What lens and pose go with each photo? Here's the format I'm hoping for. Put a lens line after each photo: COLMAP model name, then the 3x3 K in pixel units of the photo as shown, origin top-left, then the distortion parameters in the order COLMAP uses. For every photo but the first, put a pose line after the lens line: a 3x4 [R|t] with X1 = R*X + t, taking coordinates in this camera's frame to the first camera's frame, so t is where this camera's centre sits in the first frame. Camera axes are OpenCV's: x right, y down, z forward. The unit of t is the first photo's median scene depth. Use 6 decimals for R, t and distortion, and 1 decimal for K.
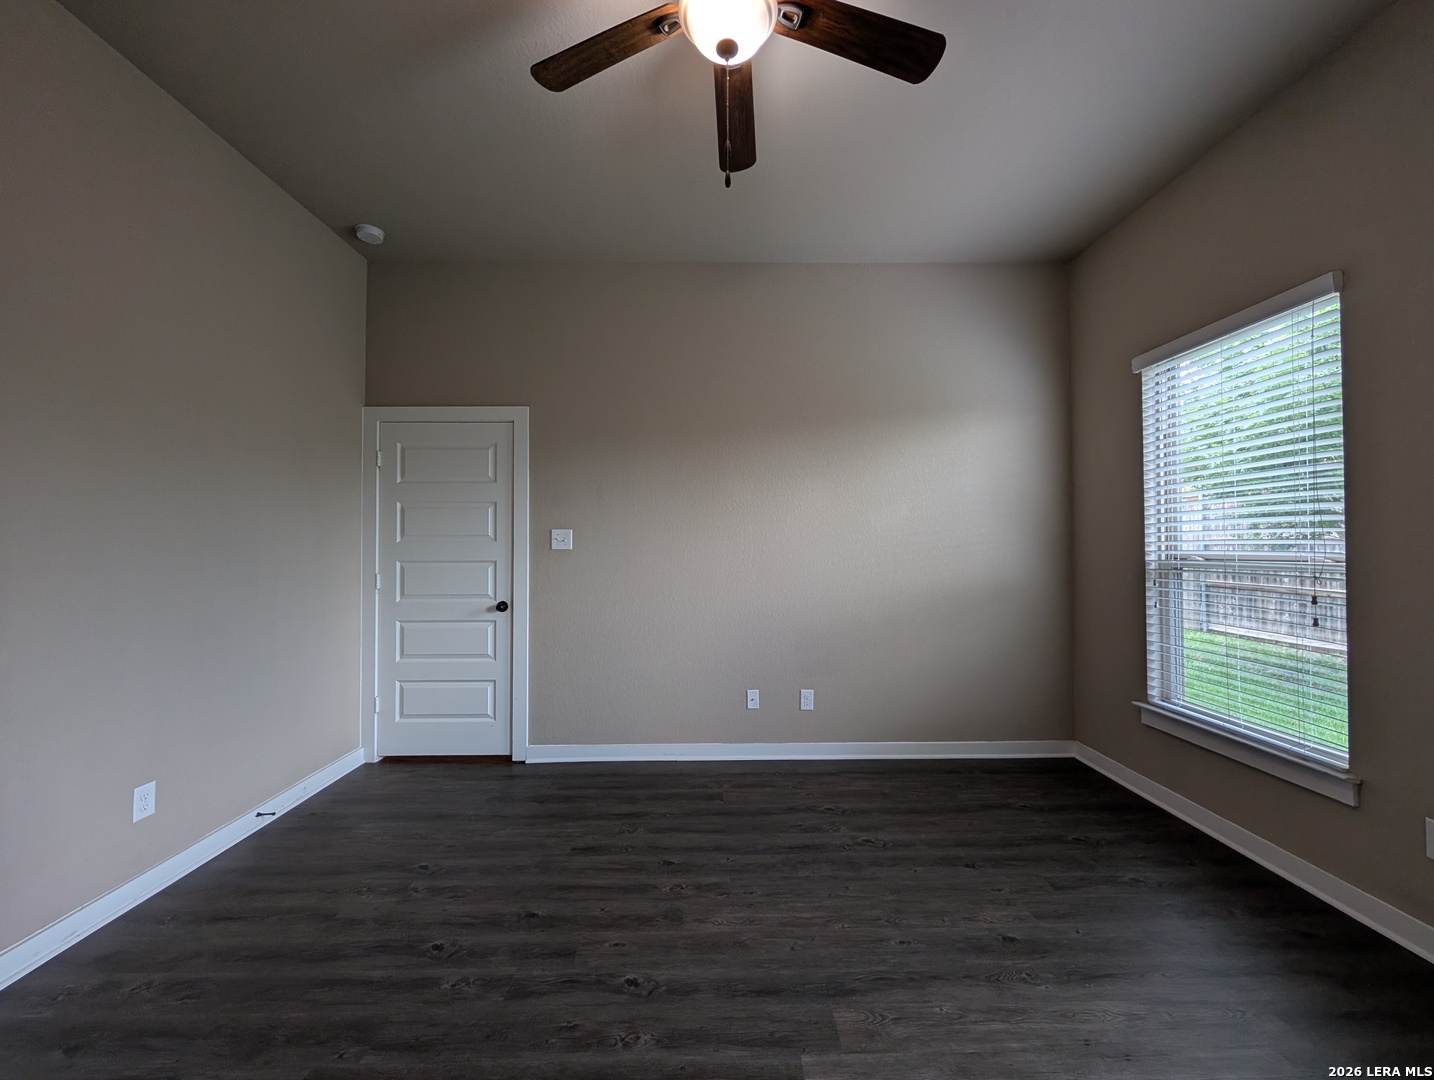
lens RADIAL K [[547.7, 0, 719.9], [0, 547.7, 541.9], [0, 0, 1]] dist [-0.000650, 0.000249]
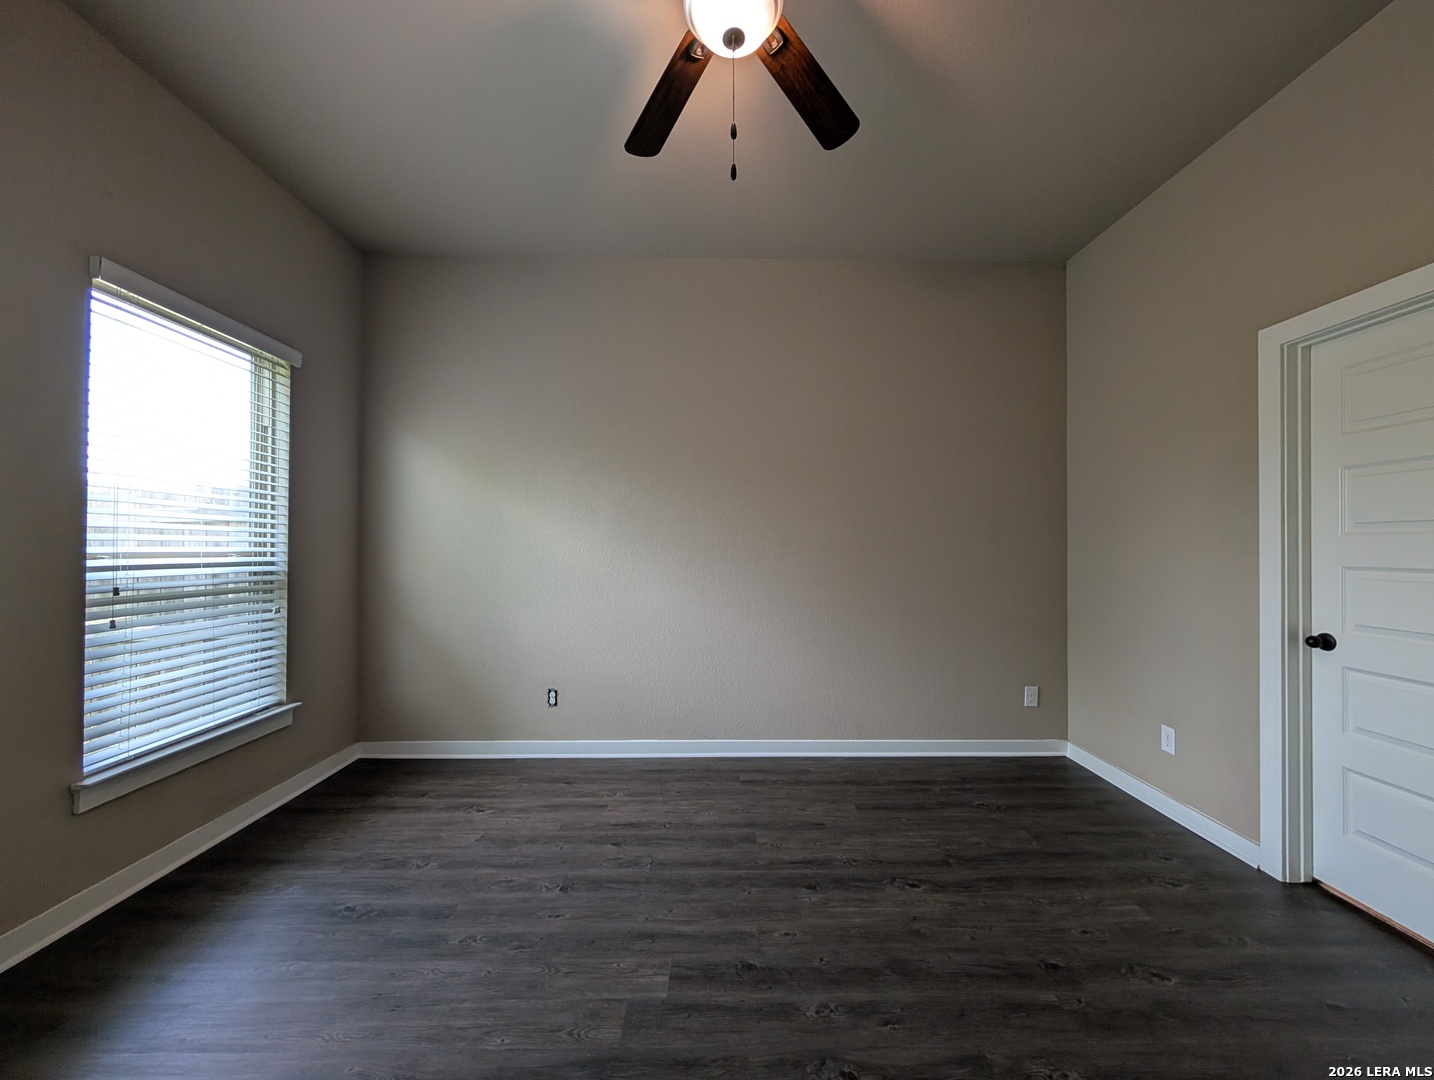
lens RADIAL K [[548.8, 0, 720.1], [0, 548.8, 541.7], [0, 0, 1]] dist [-0.004189, 0.001930]
pose [[-1.000000, -0.000360, 0.000706, 0.019489], [-0.000374, 0.999802, -0.019916, 0.014160], [-0.000699, -0.019916, -0.999801, 1.049557]]
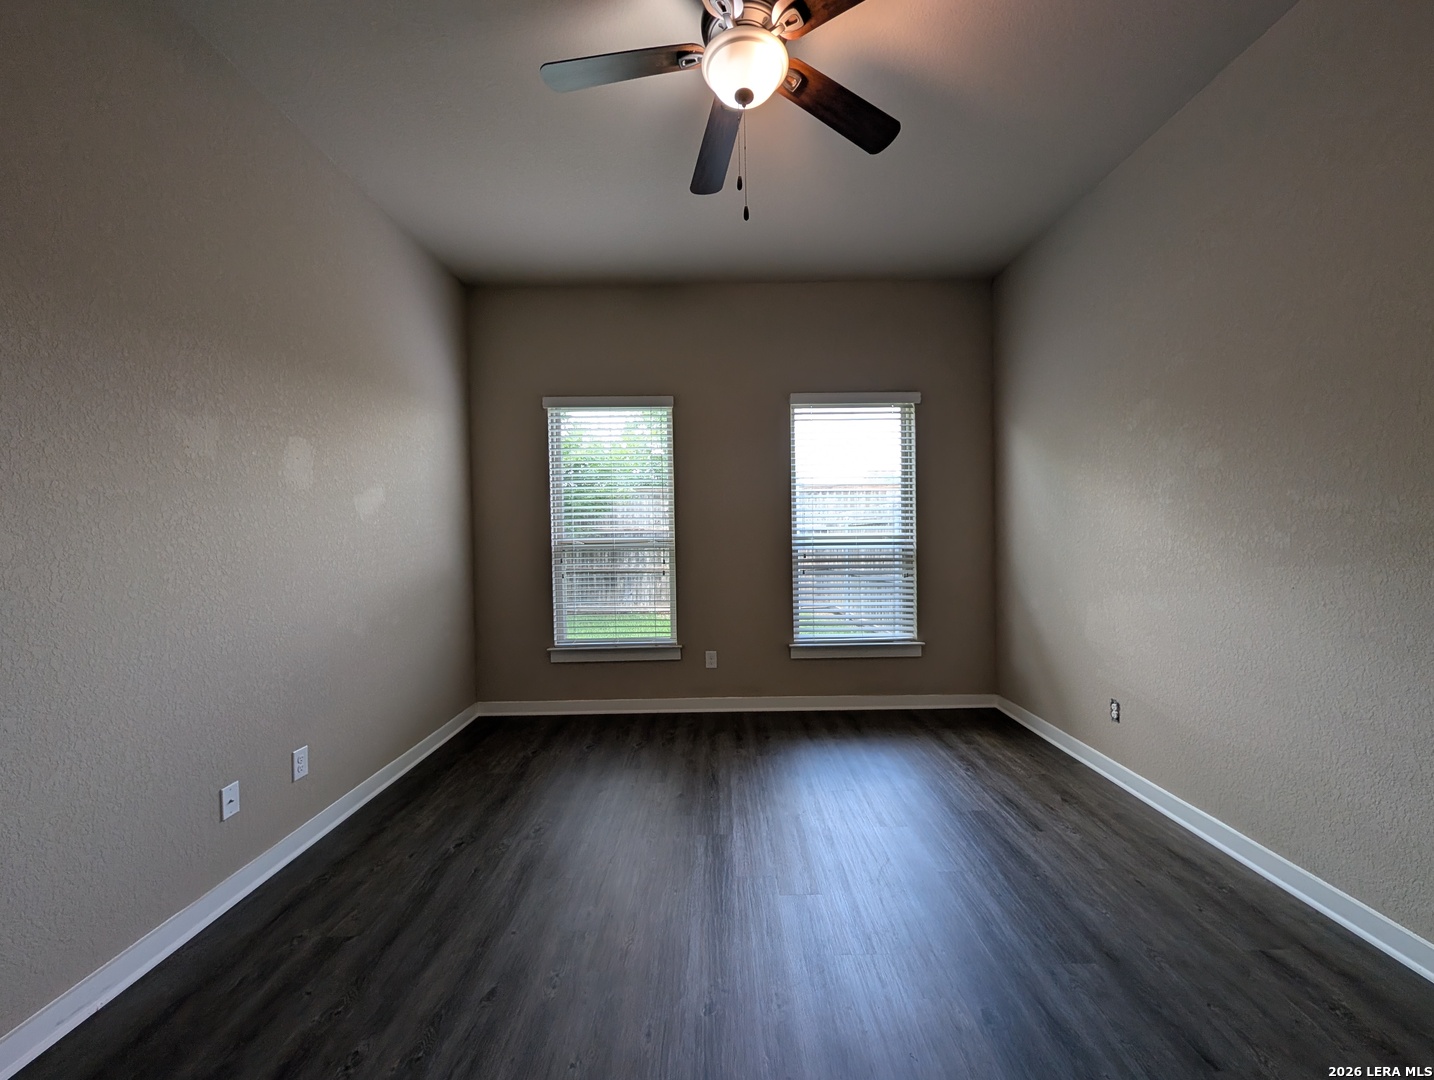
lens RADIAL K [[548.8, 0, 720.1], [0, 548.8, 541.7], [0, 0, 1]] dist [-0.004189, 0.001930]
pose [[0.013056, -0.015417, 0.999796, -0.610443], [0.005353, 0.999868, 0.015349, 0.005042], [-0.999900, 0.005152, 0.013137, 0.552946]]
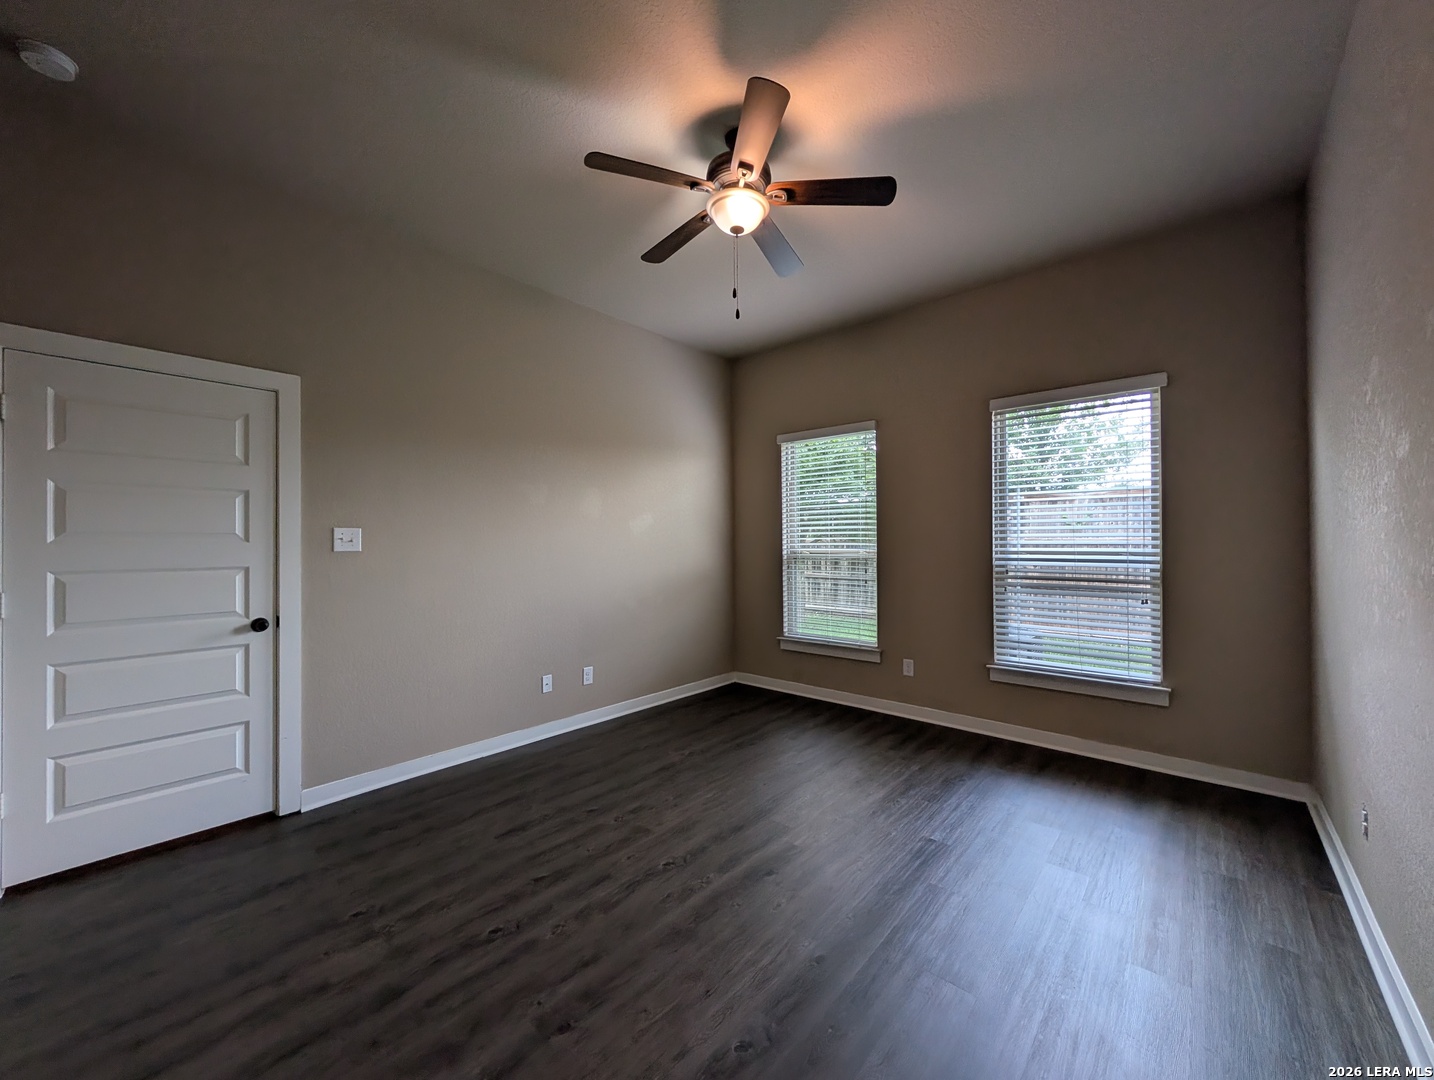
lens RADIAL K [[547.7, 0, 719.9], [0, 547.7, 541.9], [0, 0, 1]] dist [-0.000650, 0.000249]
pose [[0.673912, 0.002855, 0.738807, -0.626352], [-0.004794, 0.999988, 0.000508, -0.004686], [-0.738797, -0.003884, 0.673917, -0.013587]]
